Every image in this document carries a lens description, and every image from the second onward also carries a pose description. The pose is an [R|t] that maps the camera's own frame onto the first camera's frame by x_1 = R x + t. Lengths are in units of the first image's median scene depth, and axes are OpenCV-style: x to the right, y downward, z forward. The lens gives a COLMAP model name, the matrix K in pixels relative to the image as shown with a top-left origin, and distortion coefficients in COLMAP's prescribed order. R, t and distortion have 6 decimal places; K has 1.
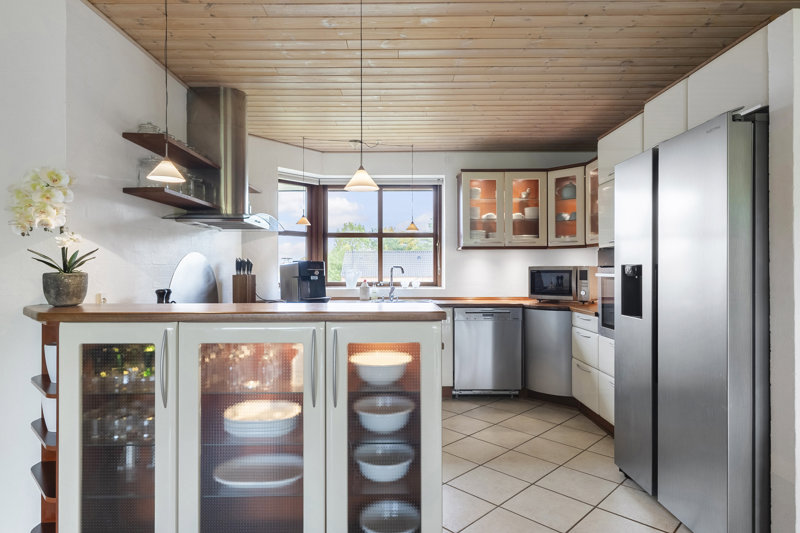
lens RADIAL K [[466.2, 0, 418.8], [0, 466.2, 278.6], [0, 0, 1]] dist [-0.000100, 0.000138]
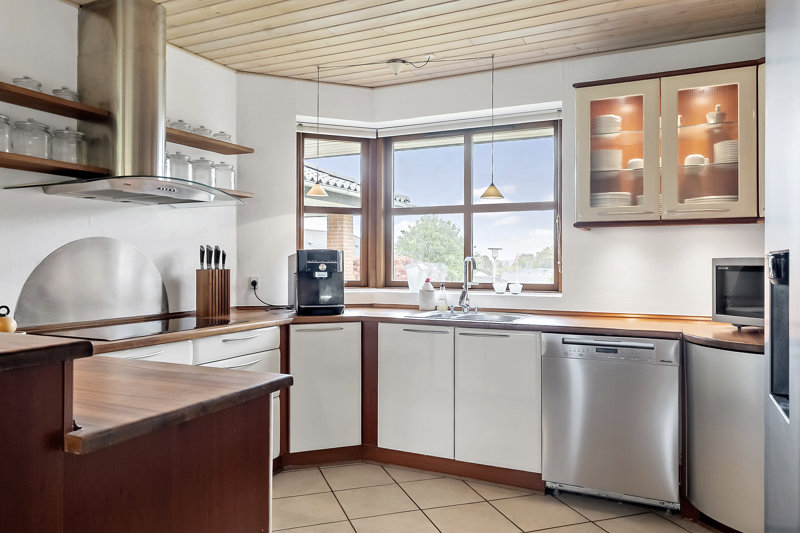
lens RADIAL K [[586.2, 0, 400.0], [0, 586.2, 266.5], [0, 0, 1]] dist [0.003033, 0.000526]
pose [[0.880972, 0.008579, -0.473091, 0.232814], [-0.014910, 0.999842, -0.009635, -0.005740], [0.472934, 0.015542, 0.880961, 0.276349]]
